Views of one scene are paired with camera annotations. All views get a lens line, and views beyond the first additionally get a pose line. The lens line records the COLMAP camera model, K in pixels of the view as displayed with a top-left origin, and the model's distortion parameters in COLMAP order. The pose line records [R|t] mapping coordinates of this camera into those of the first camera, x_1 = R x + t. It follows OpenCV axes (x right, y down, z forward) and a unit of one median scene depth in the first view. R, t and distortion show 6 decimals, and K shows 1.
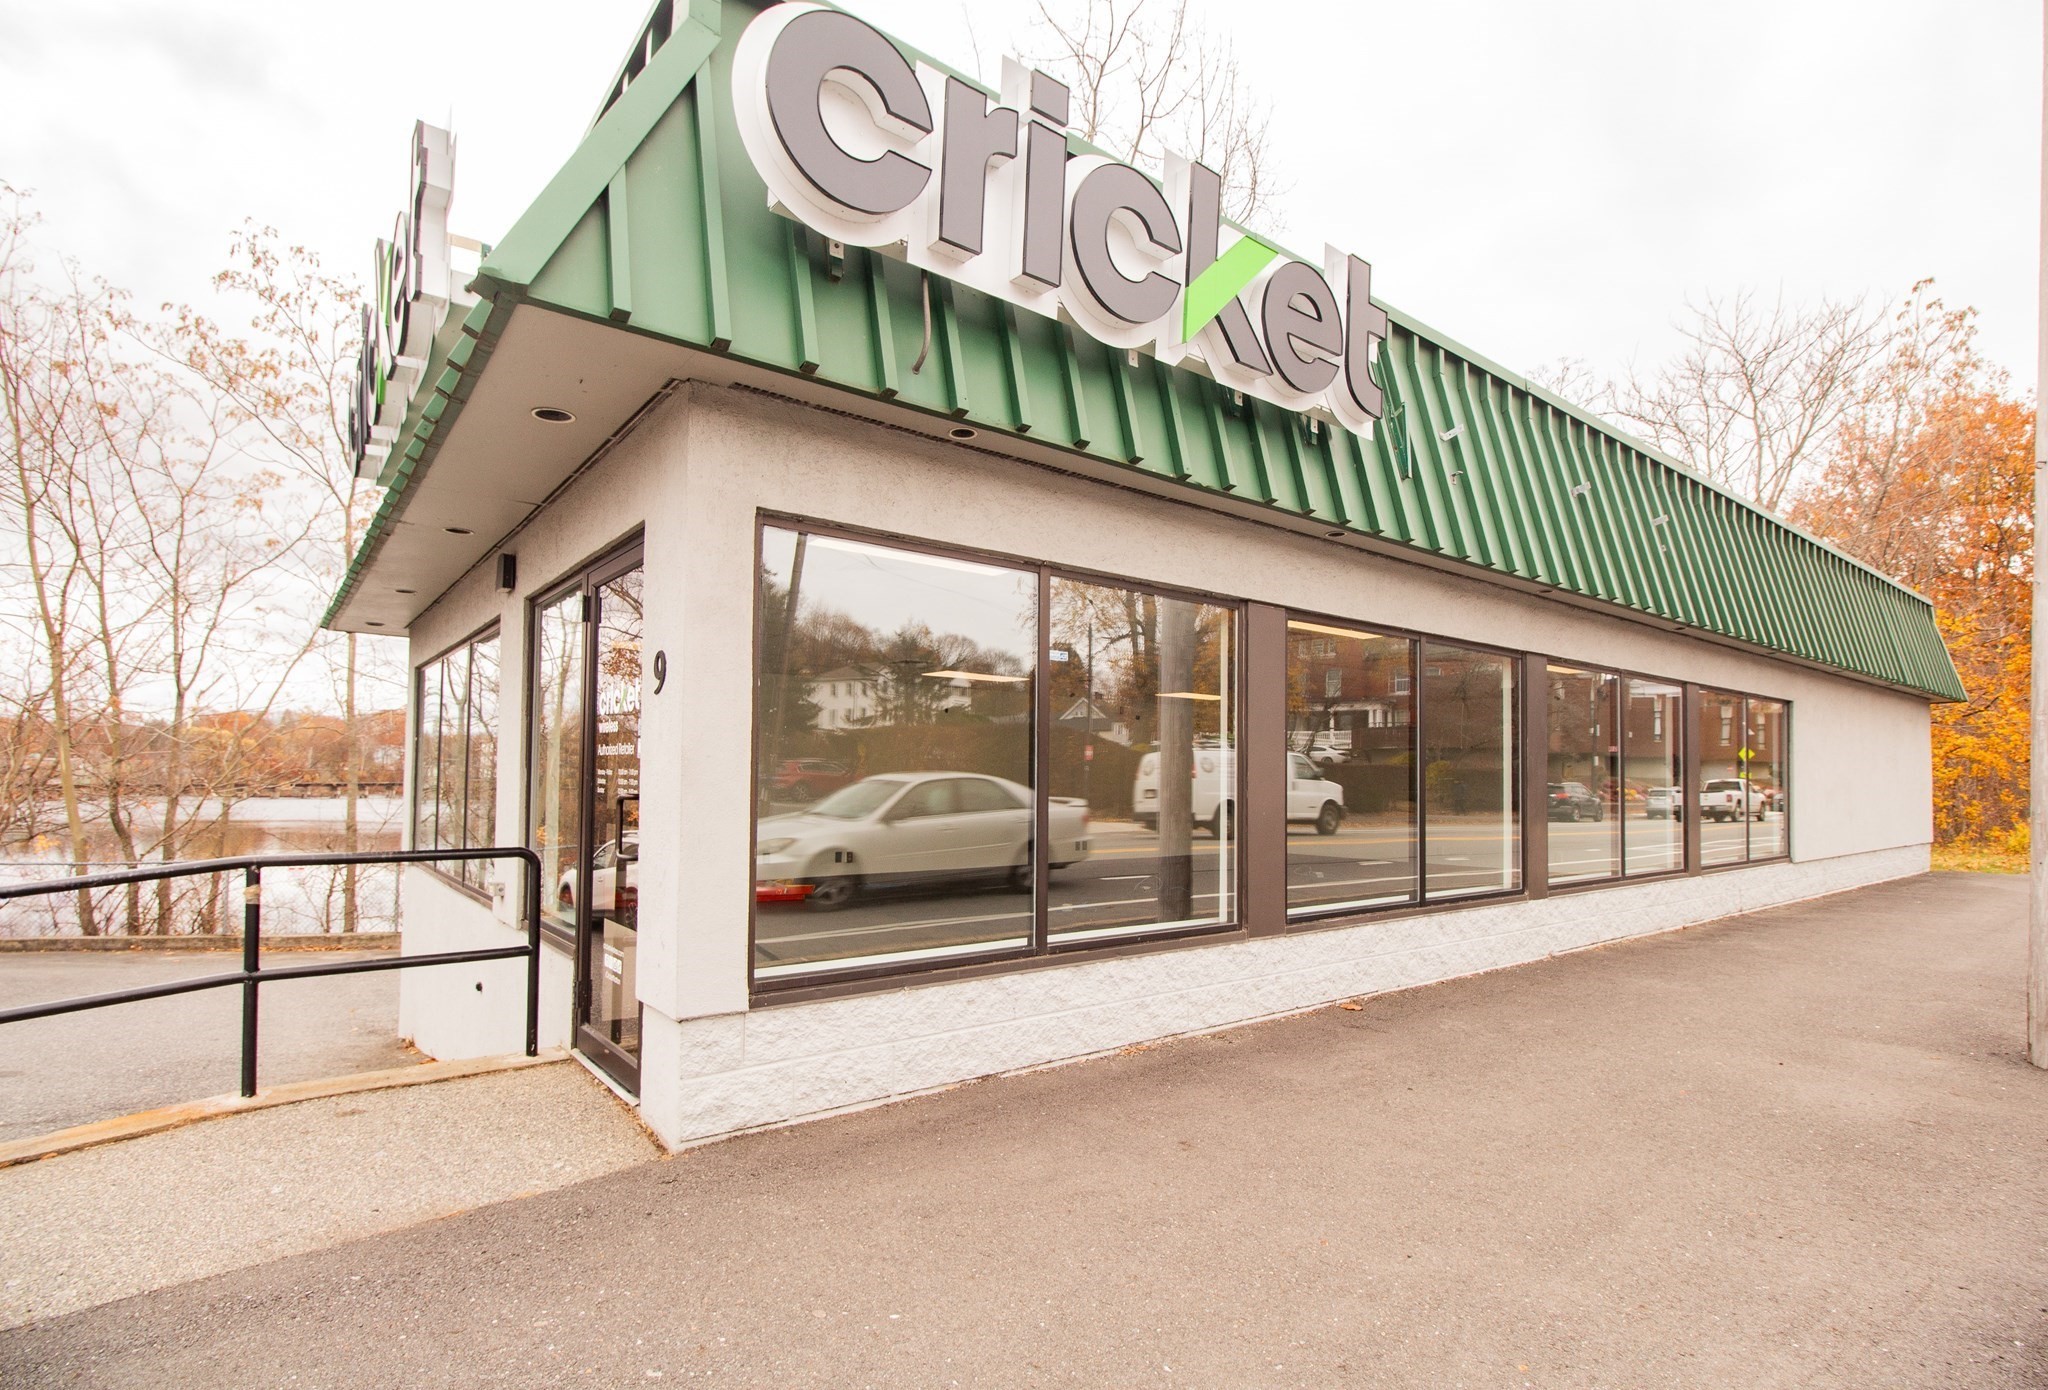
lens RADIAL K [[992.4, 0, 1030.9], [0, 992.4, 746.7], [0, 0, 1]] dist [-0.000067, -0.011772]
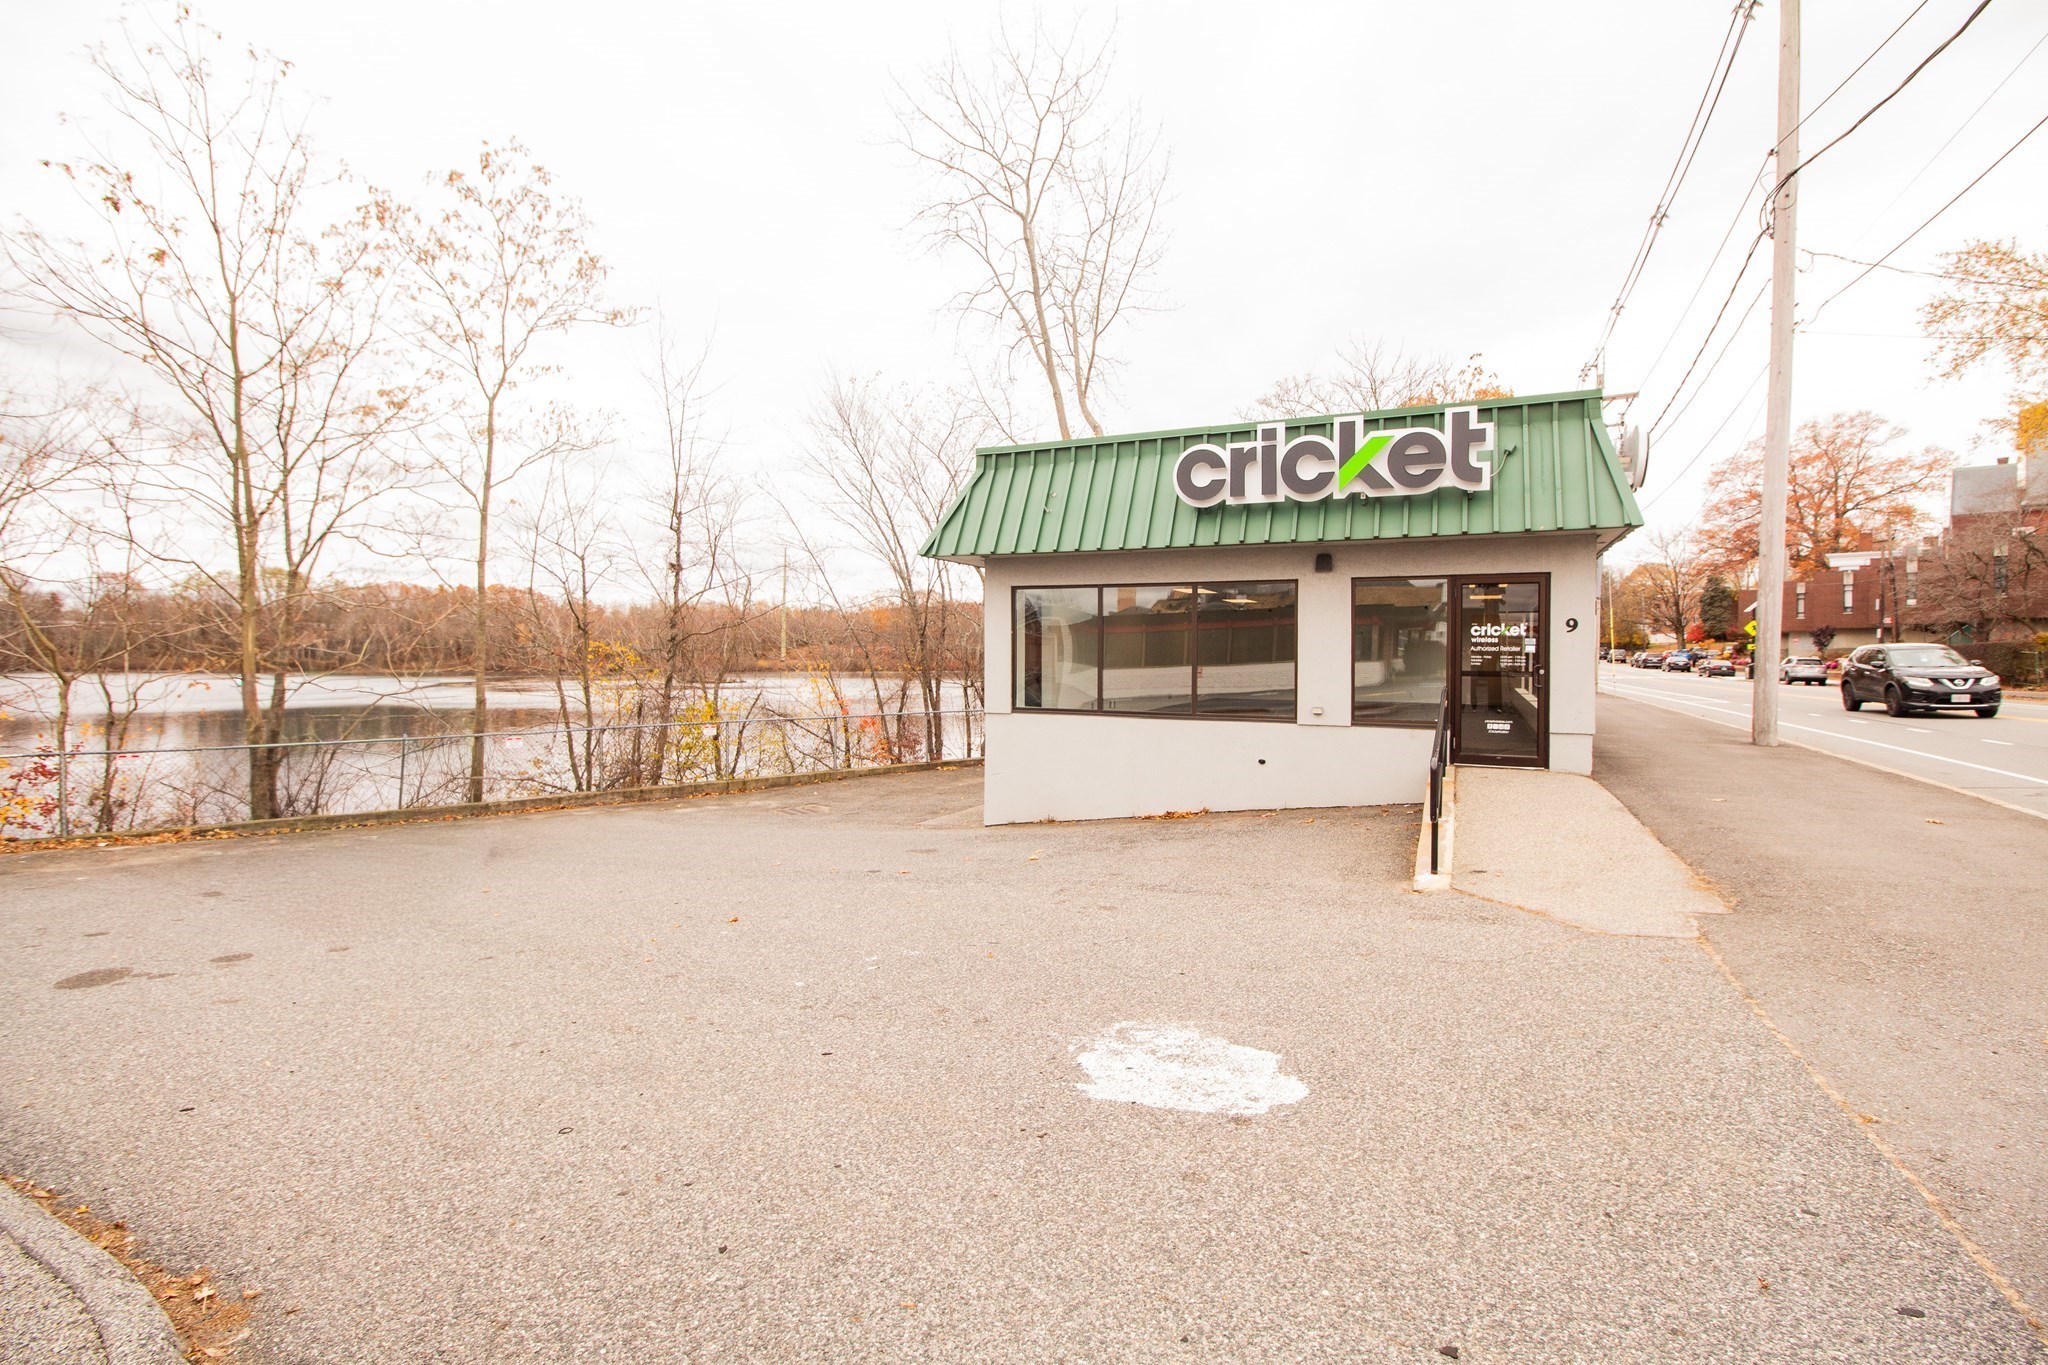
lens RADIAL K [[944.9, 0, 1036.4], [0, 944.9, 669.0], [0, 0, 1]] dist [0.001116, -0.013088]
pose [[0.890024, -0.017086, 0.455593, -1.593384], [-0.010147, 0.998308, 0.057264, -0.045316], [-0.455800, -0.055589, 0.888344, -0.426659]]
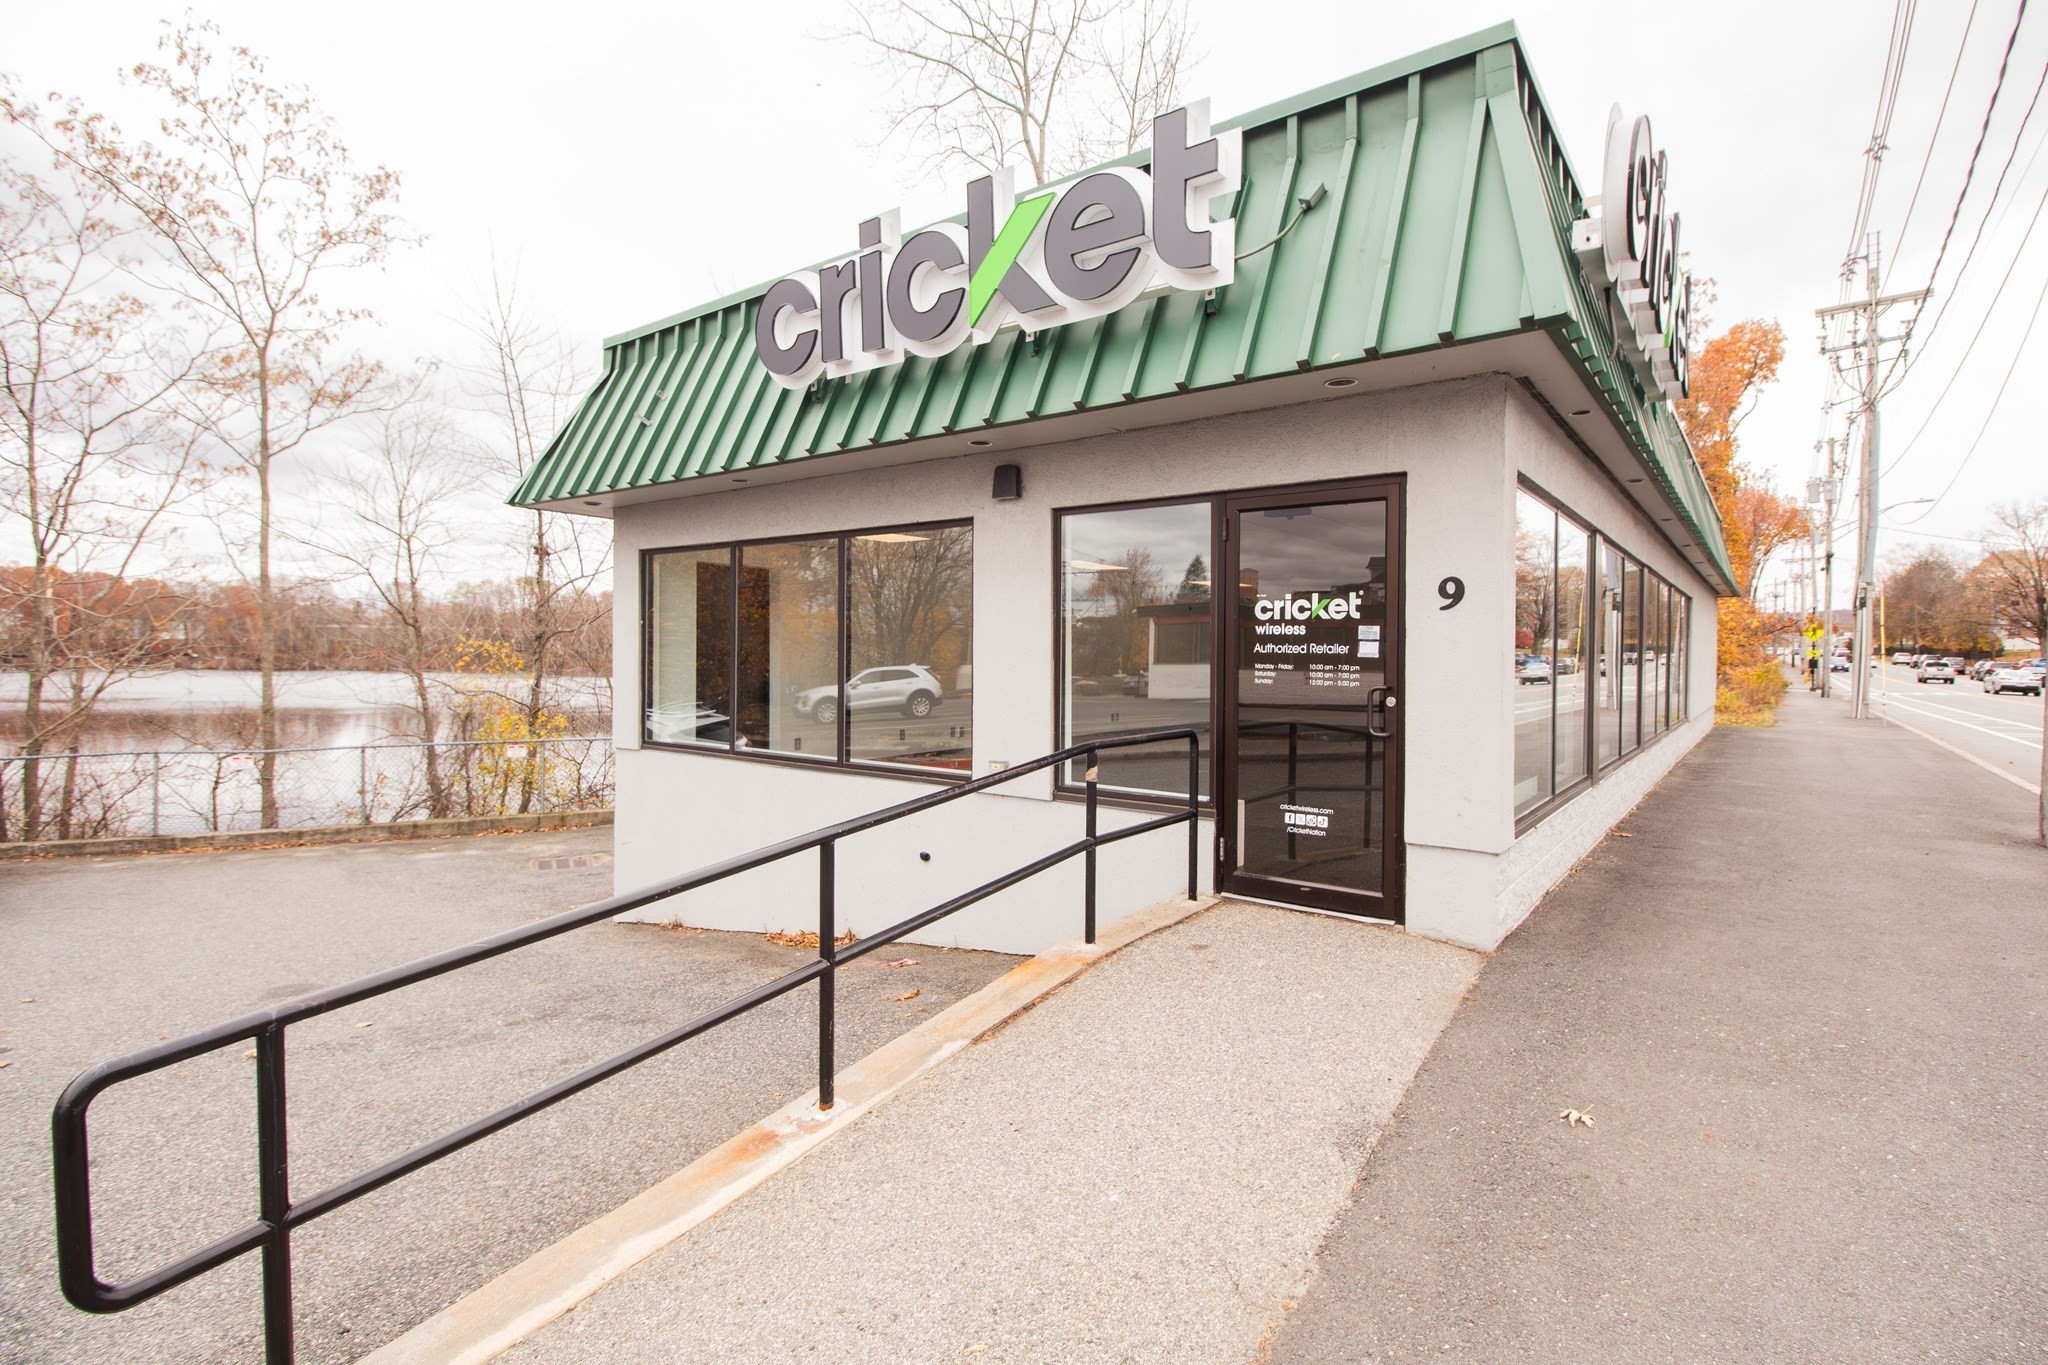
lens RADIAL K [[977.0, 0, 1037.2], [0, 977.0, 667.1], [0, 0, 1]] dist [0.002426, -0.015164]
pose [[0.967309, -0.006839, 0.253510, -0.613544], [-0.006502, 0.998639, 0.051753, -0.020701], [-0.253519, -0.051710, 0.965947, -0.055474]]
